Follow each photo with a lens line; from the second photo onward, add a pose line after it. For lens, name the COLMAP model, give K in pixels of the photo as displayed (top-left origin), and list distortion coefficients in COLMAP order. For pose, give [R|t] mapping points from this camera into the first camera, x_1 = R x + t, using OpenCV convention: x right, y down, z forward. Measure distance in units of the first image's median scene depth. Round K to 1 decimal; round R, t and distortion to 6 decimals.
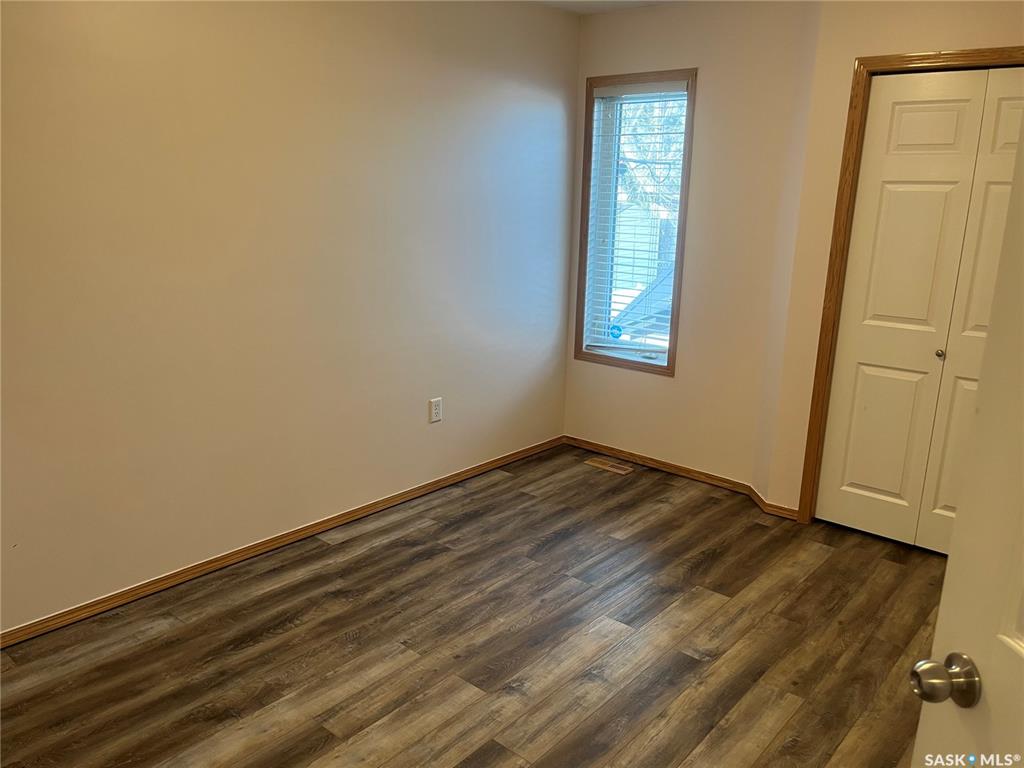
lens RADIAL K [[772.9, 0, 513.0], [0, 772.9, 385.4], [0, 0, 1]] dist [0.044598, -0.056551]
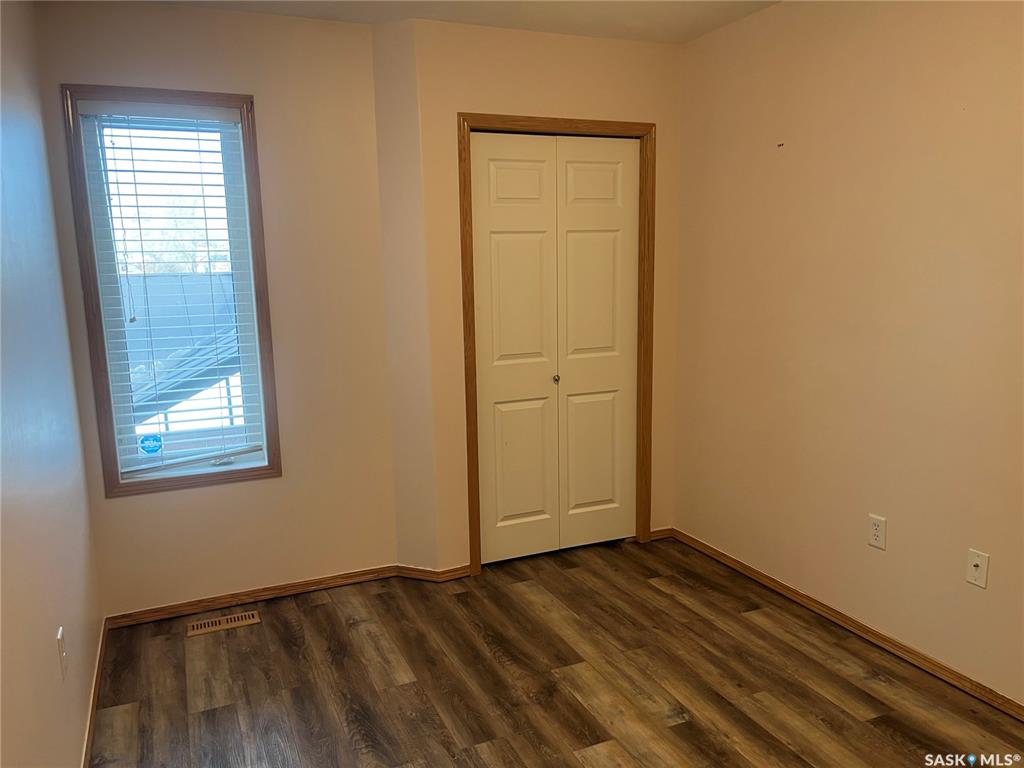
lens RADIAL K [[772.9, 0, 511.3], [0, 772.9, 386.2], [0, 0, 1]] dist [0.044598, -0.056551]
pose [[0.429902, -0.178750, 0.885004, -0.423982], [0.246415, 0.966223, 0.075455, -0.113770], [-0.868599, 0.185641, 0.459428, 0.461402]]
